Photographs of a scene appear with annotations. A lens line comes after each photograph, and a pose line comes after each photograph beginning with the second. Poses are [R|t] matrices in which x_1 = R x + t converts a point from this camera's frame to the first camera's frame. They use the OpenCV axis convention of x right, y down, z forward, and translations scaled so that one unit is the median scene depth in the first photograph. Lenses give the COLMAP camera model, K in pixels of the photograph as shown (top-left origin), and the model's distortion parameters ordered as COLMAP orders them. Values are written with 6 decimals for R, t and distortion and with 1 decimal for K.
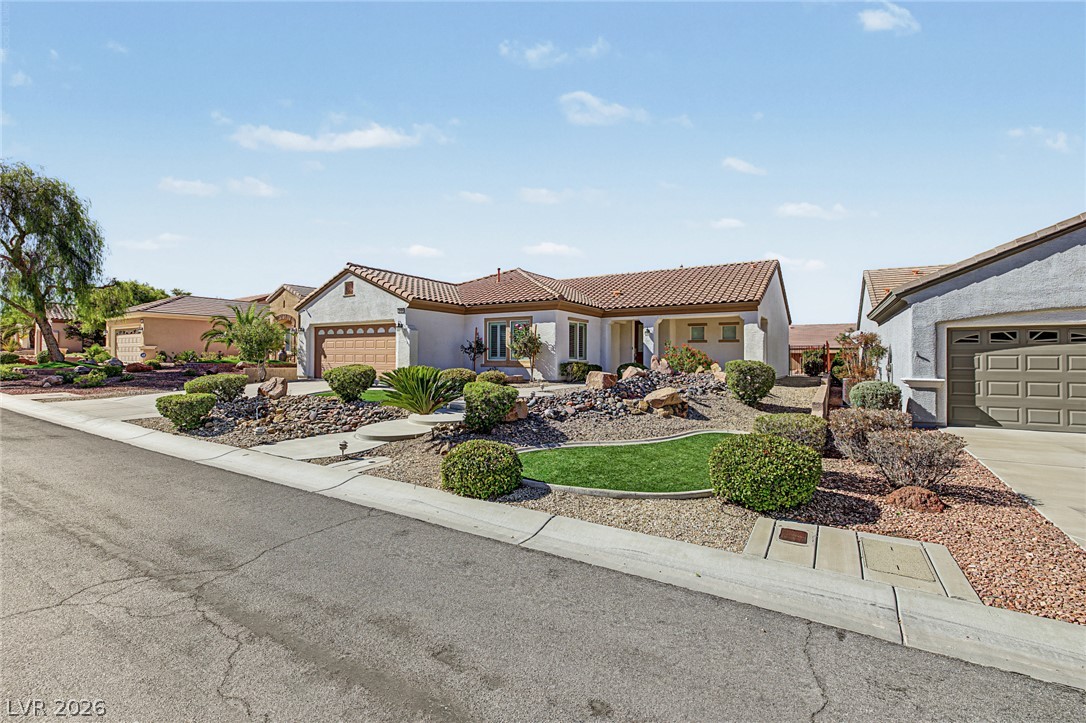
lens RADIAL K [[486.4, 0, 535.0], [0, 486.4, 355.7], [0, 0, 1]] dist [0.008133, 0.000167]
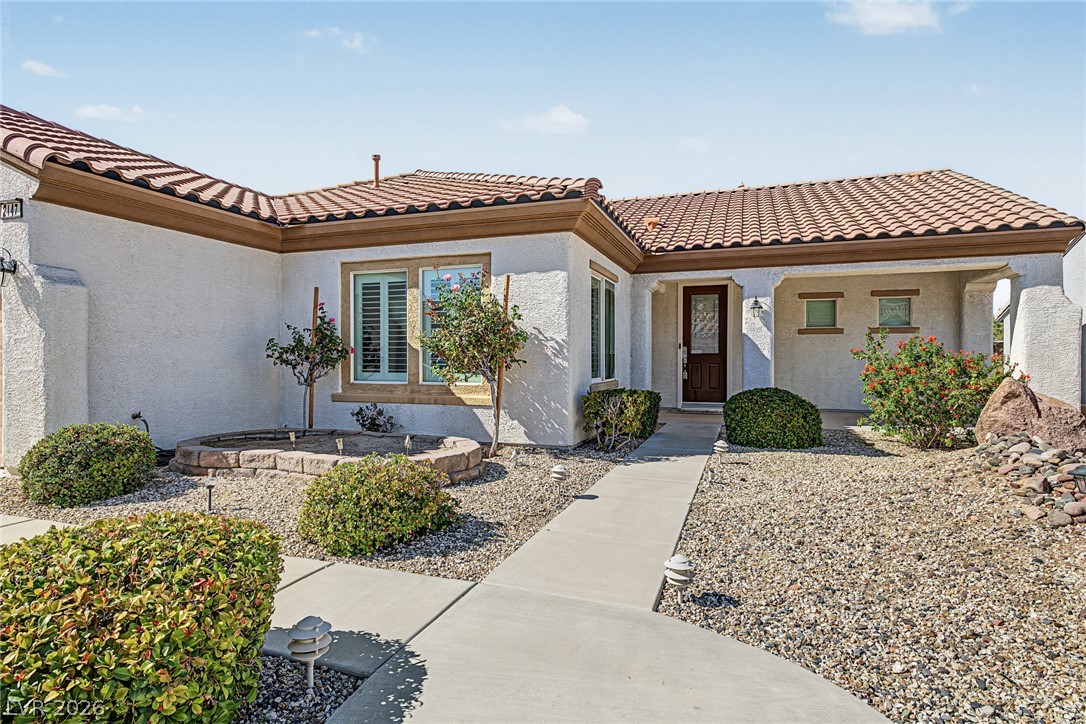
lens RADIAL K [[590.0, 0, 547.8], [0, 590.0, 358.5], [0, 0, 1]] dist [0.011676, -0.000597]
pose [[0.974950, -0.006969, 0.222314, -0.056697], [0.003571, 0.999871, 0.015684, -0.014464], [-0.222395, -0.014498, 0.974849, 0.574929]]
